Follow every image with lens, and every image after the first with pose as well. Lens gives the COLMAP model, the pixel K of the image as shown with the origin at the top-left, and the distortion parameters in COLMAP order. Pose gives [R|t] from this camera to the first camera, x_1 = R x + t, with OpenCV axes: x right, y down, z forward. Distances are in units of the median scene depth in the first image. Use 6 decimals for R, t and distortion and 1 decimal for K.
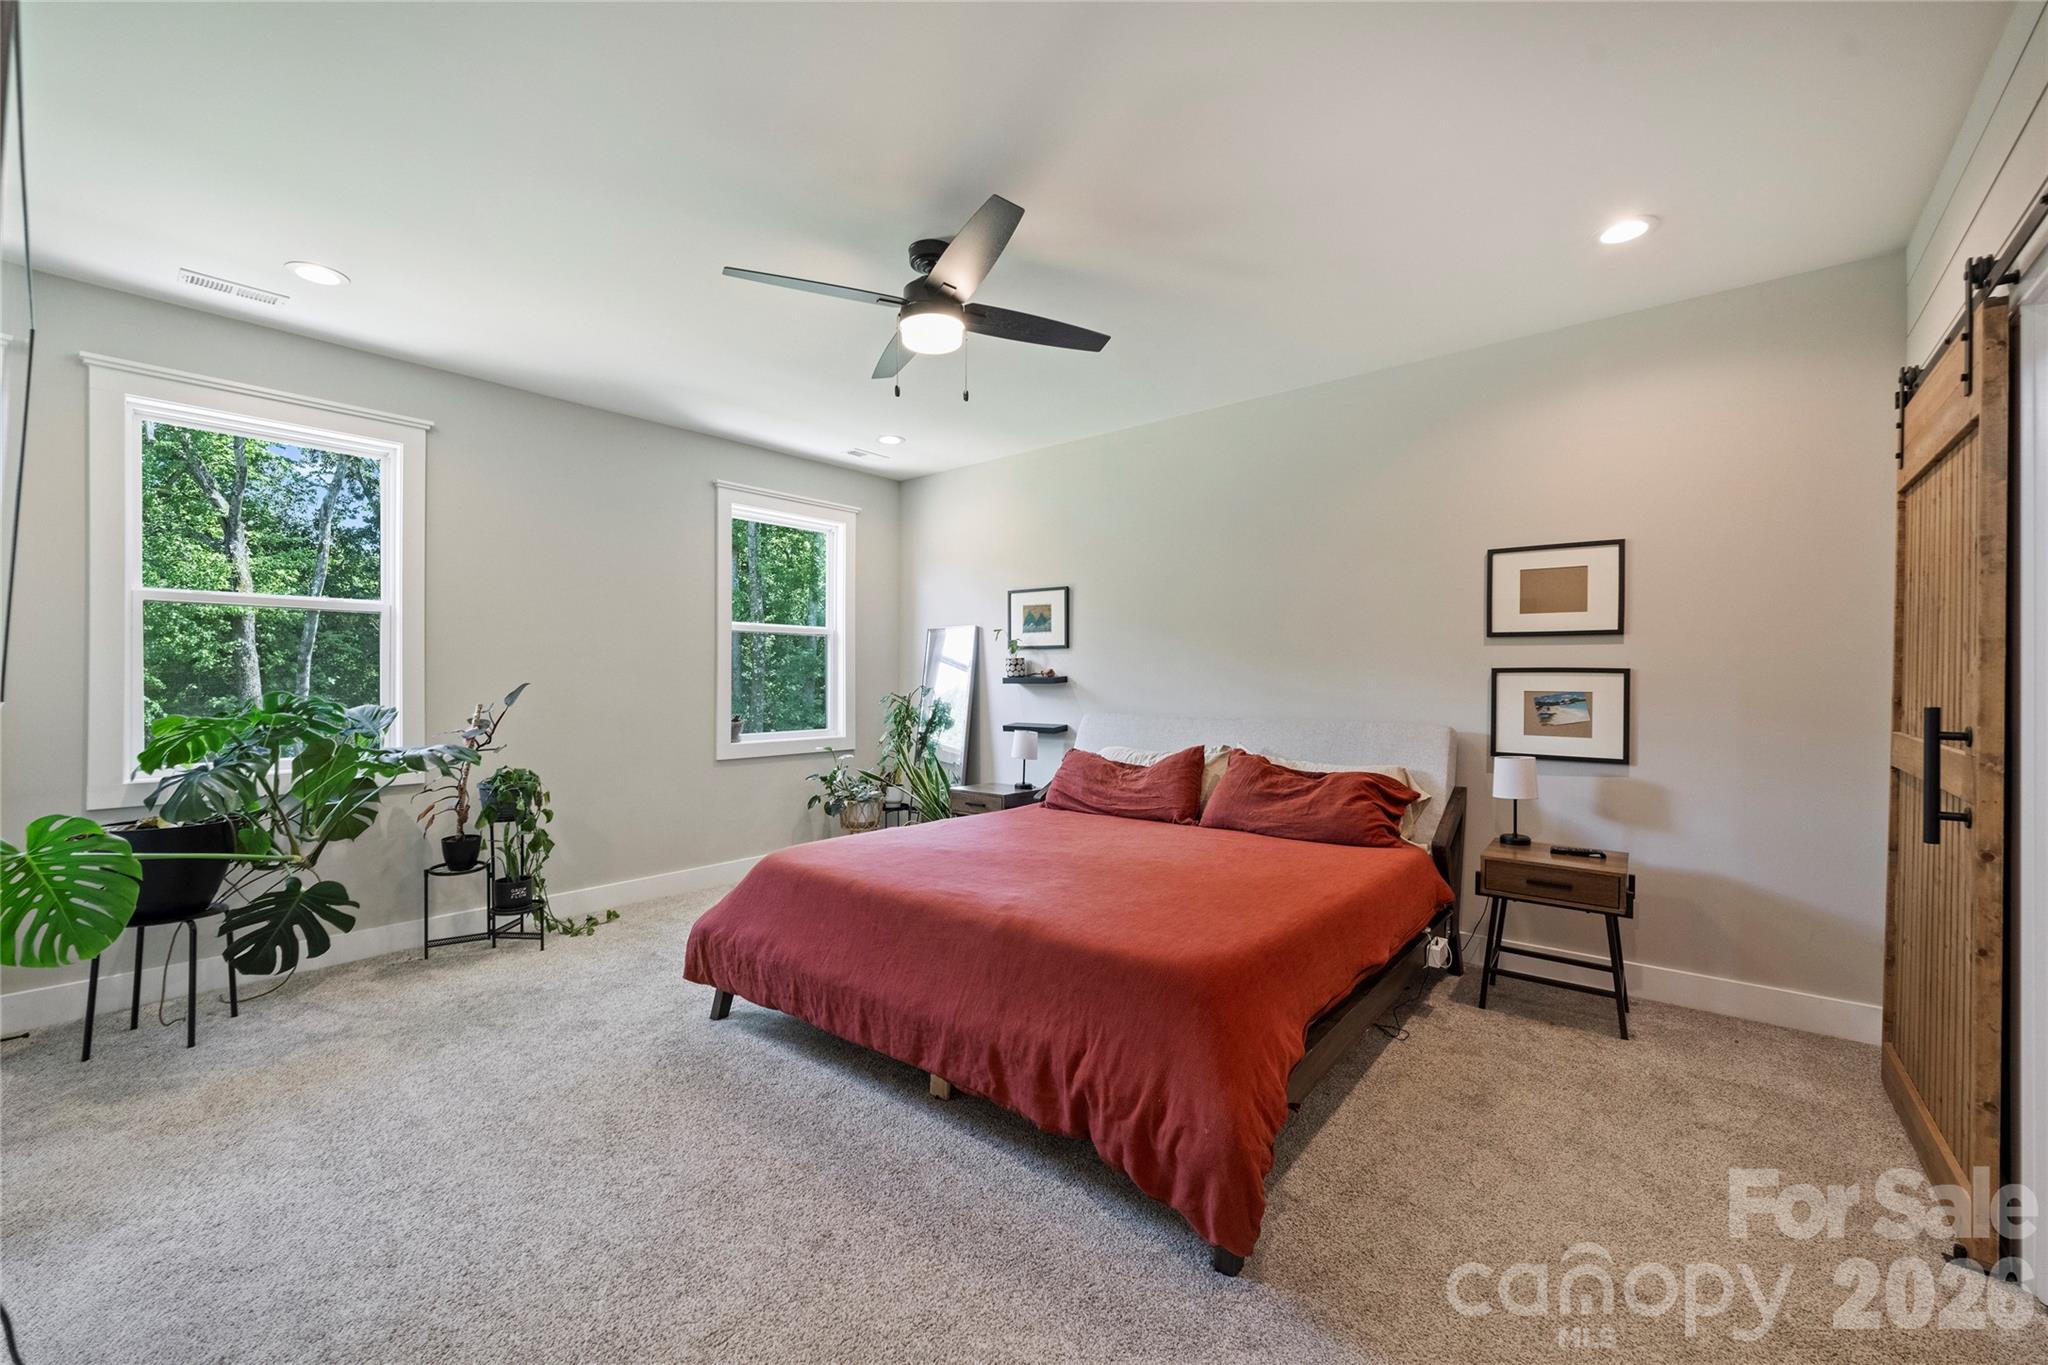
lens RADIAL K [[812.4, 0, 1016.2], [0, 812.4, 682.1], [0, 0, 1]] dist [0.003440, 0.000166]
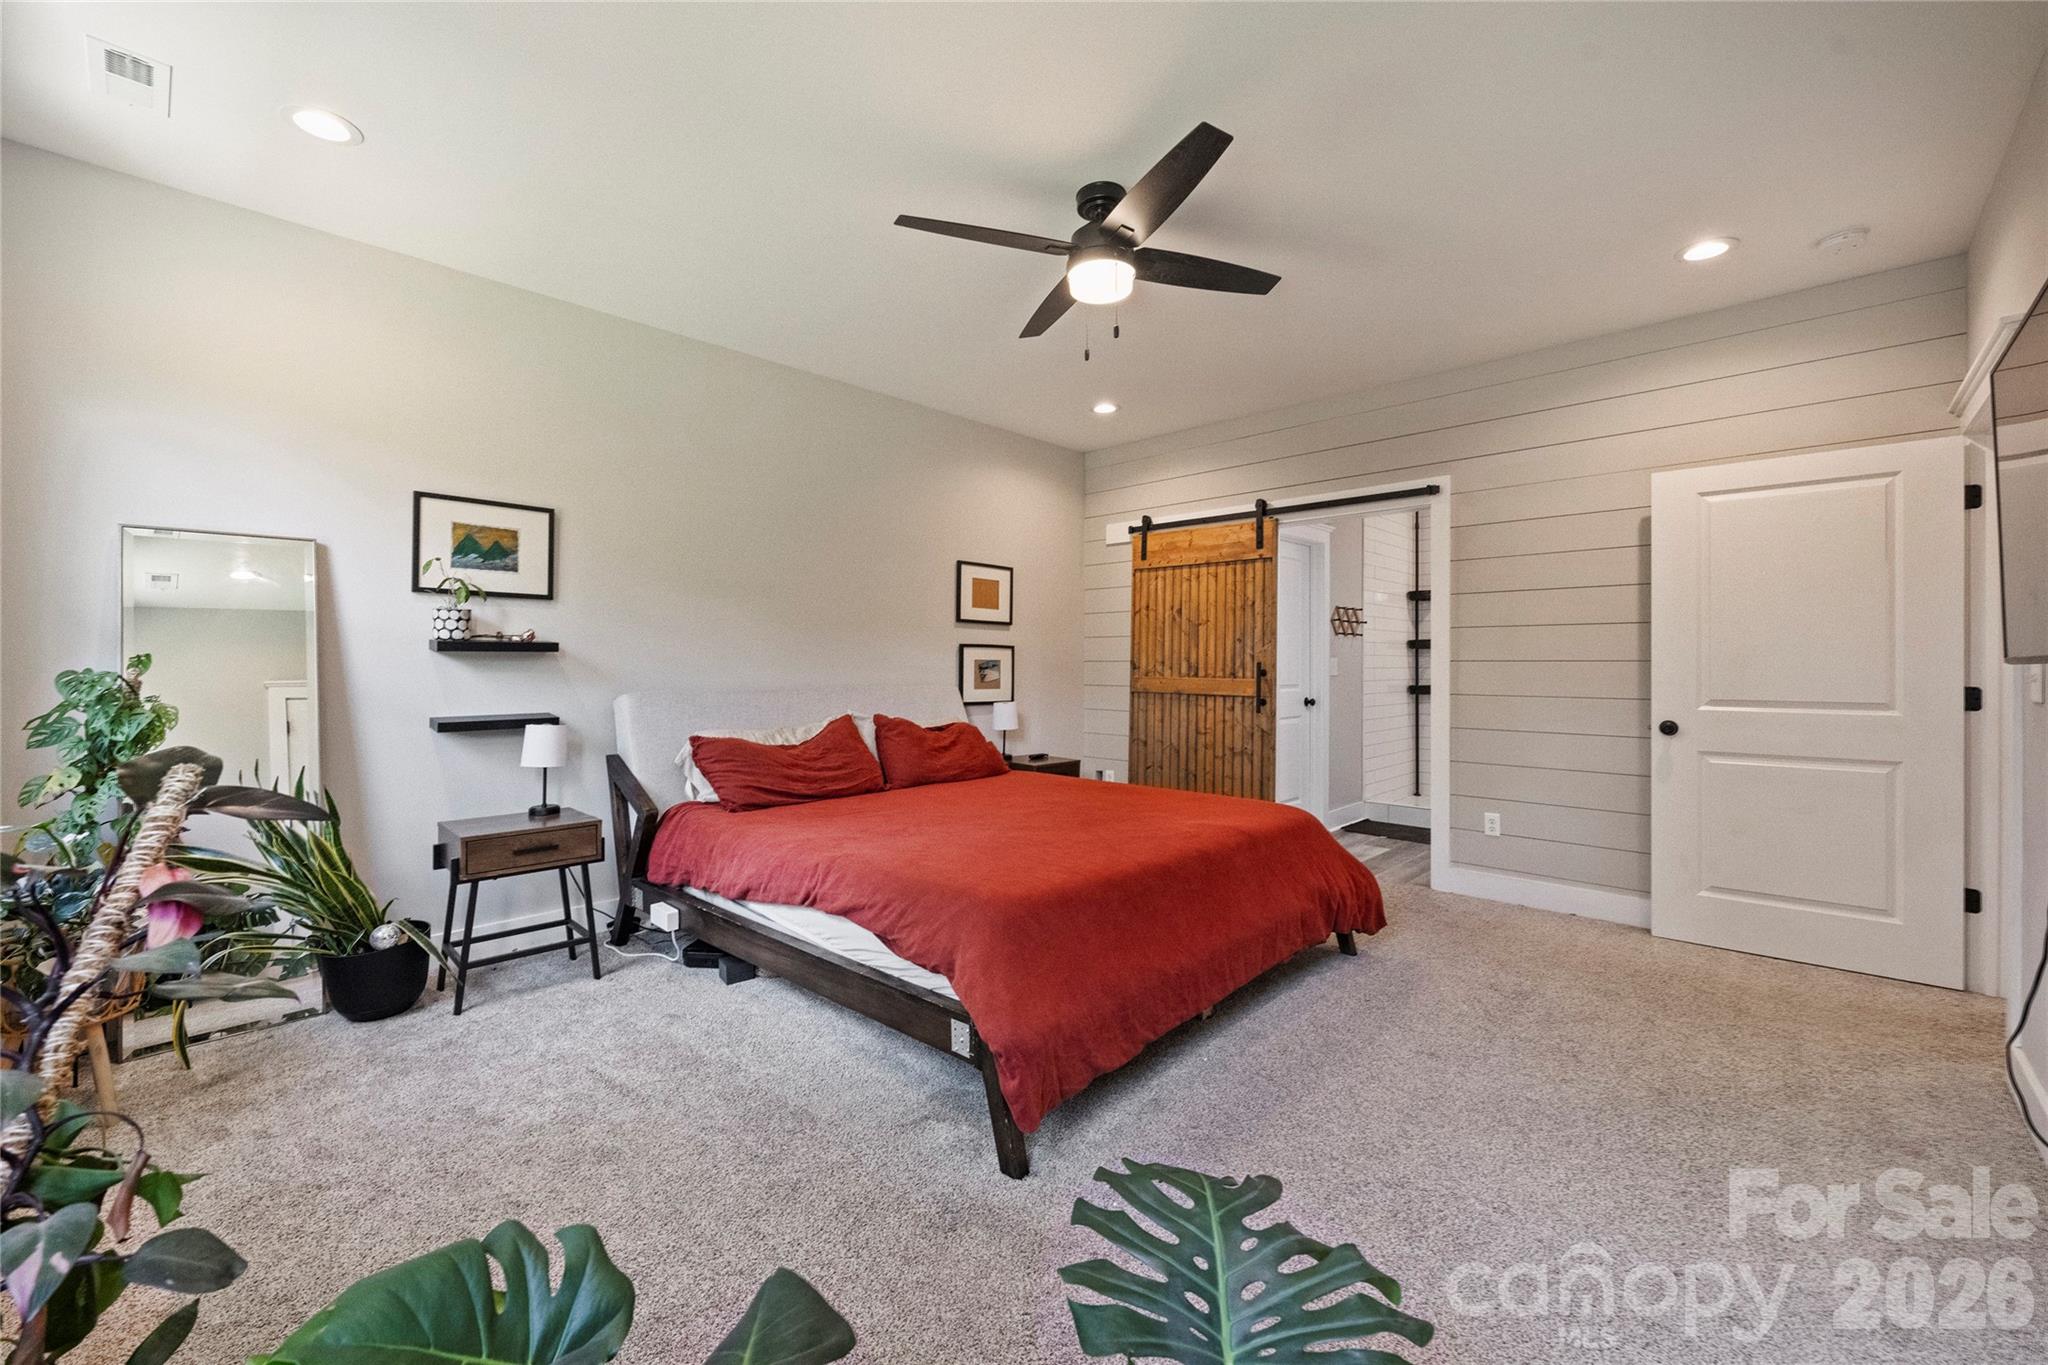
lens RADIAL K [[812.4, 0, 1014.8], [0, 812.4, 674.0], [0, 0, 1]] dist [0.003440, 0.000166]
pose [[0.079496, -0.018647, 0.996661, -0.604294], [-0.002164, 0.999819, 0.018879, 0.006368], [-0.996833, -0.003657, 0.079441, 0.577159]]
